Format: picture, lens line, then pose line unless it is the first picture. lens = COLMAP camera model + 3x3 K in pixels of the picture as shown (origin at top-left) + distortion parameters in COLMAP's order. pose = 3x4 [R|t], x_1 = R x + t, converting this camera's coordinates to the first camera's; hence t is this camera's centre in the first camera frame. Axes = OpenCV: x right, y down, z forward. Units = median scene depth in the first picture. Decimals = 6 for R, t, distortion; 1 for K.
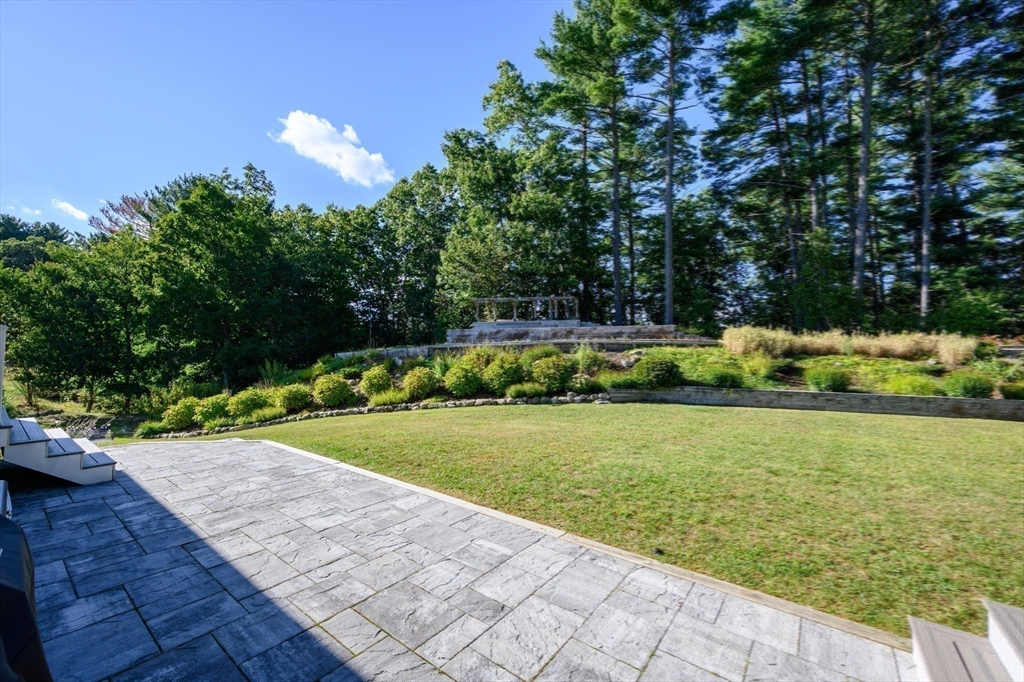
lens RADIAL K [[409.0, 0, 519.5], [0, 409.0, 347.7], [0, 0, 1]] dist [0.002652, 0.000129]
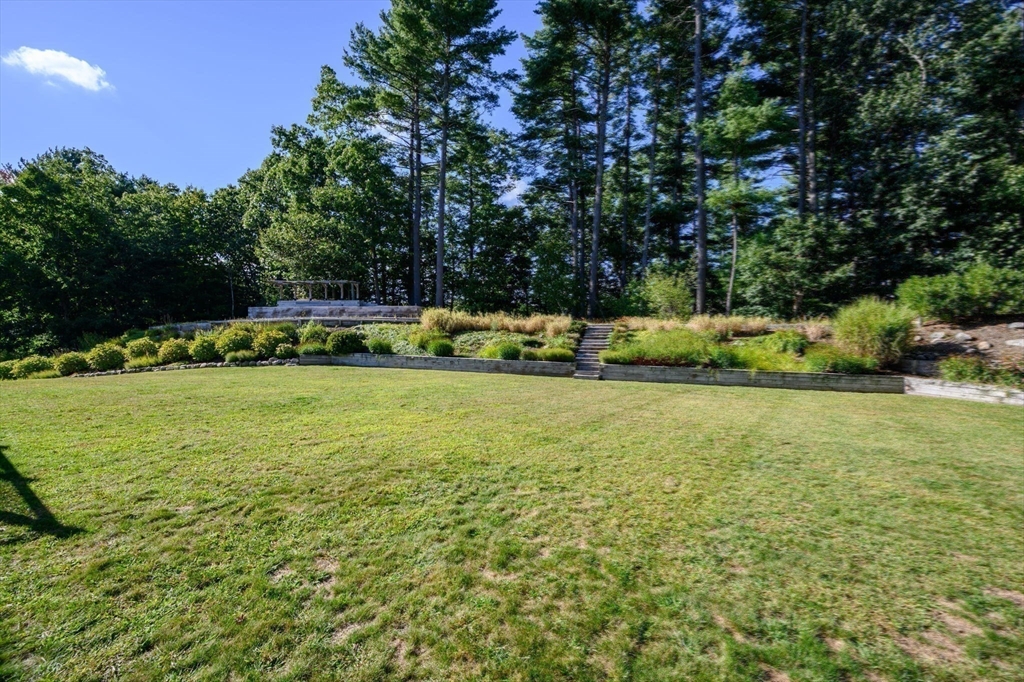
lens RADIAL K [[409.0, 0, 507.4], [0, 409.0, 344.9], [0, 0, 1]] dist [0.002652, 0.000129]
pose [[0.997523, 0.004787, 0.070184, 0.695591], [-0.008414, 0.998639, 0.051471, -0.005002], [-0.069842, -0.051934, 0.996205, -0.321113]]
